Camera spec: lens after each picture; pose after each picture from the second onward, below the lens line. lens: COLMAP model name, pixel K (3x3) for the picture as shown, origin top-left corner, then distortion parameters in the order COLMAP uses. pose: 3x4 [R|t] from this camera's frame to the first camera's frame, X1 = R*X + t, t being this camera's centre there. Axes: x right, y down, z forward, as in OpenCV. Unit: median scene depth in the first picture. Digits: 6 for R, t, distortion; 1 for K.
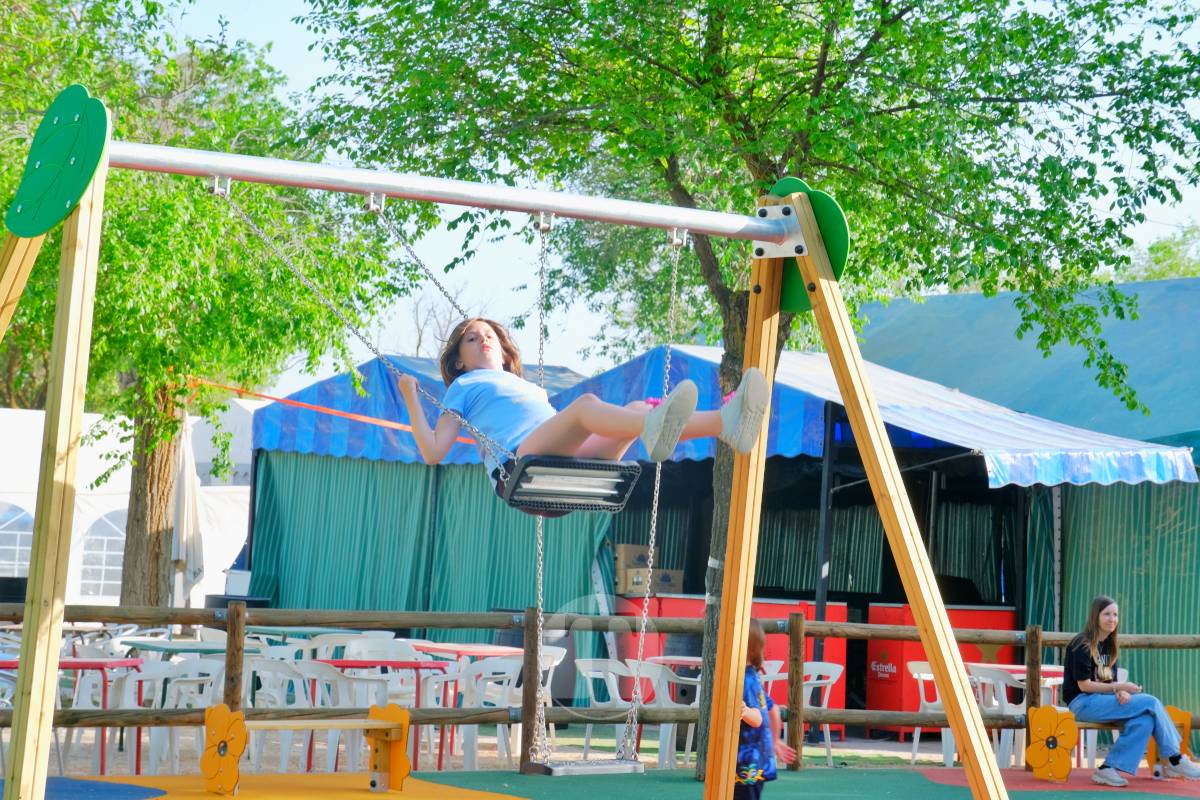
lens RADIAL K [[3160.6, 0, 591.0], [0, 3160.6, 330.4], [0, 0, 1]] dist [0.161885, 0.000000]
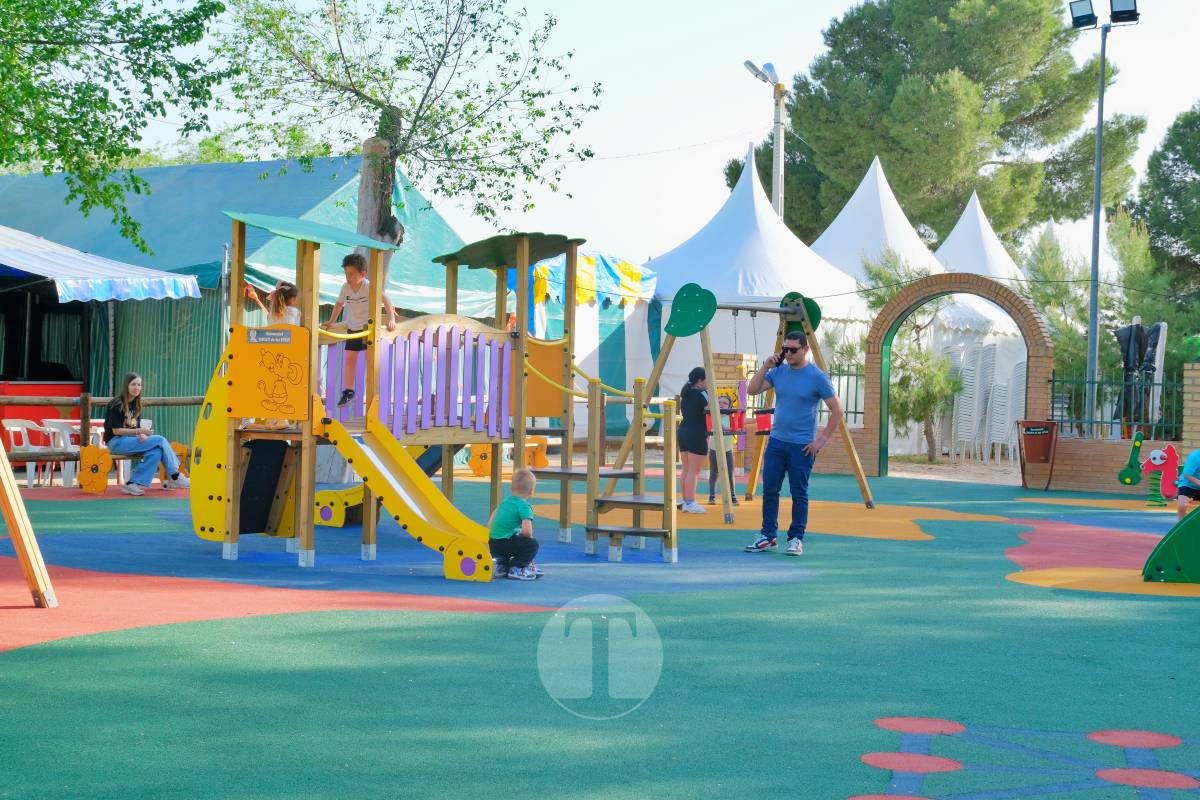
lens RADIAL K [[2129.2, 0, 609.3], [0, 2129.2, 395.9], [0, 0, 1]] dist [0.024743, 0.000000]
pose [[0.938209, -0.020413, 0.345467, 0.022825], [-0.011909, 0.995763, 0.091180, -0.001656], [-0.345864, -0.089660, 0.933991, -0.039022]]
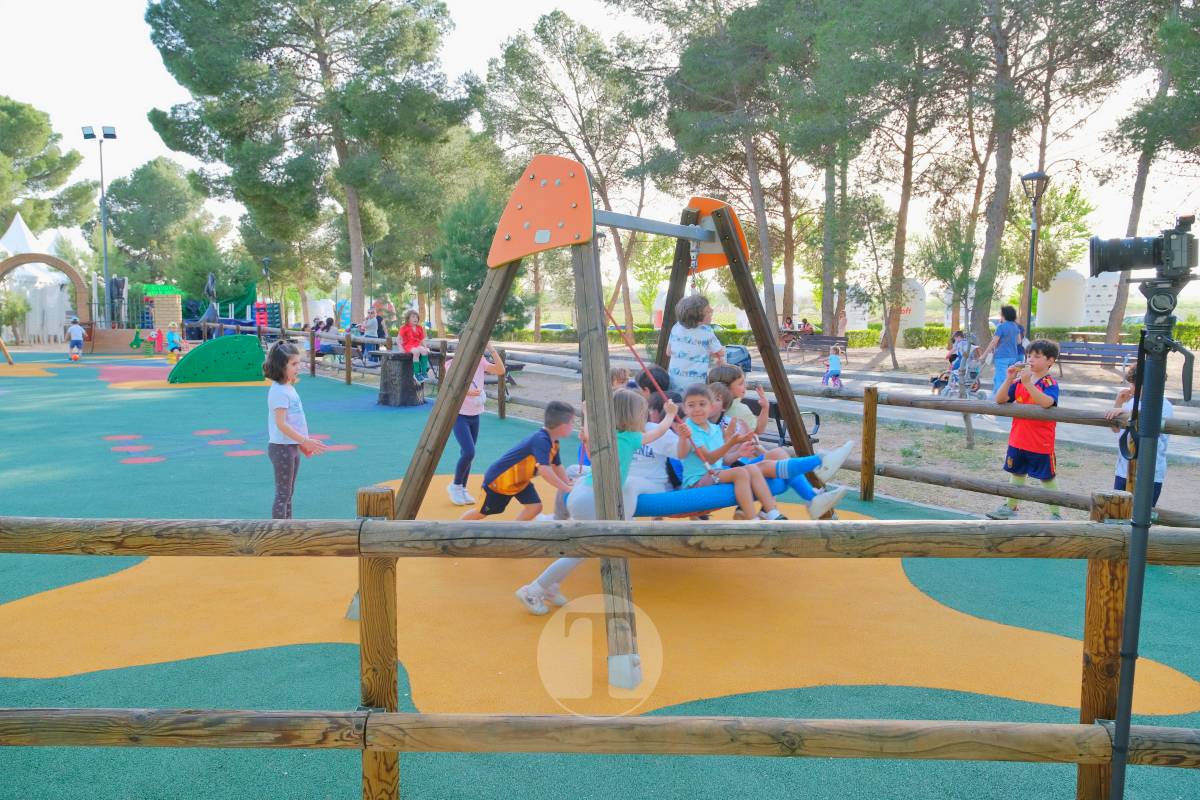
lens RADIAL K [[927.9, 0, 593.2], [0, 927.9, 399.7], [0, 0, 1]] dist [-0.006181, 0.020560]
pose [[0.456908, -0.125936, 0.880554, -0.077382], [-0.044779, 0.985415, 0.164168, -0.002591], [-0.888386, -0.114440, 0.444605, -0.082037]]
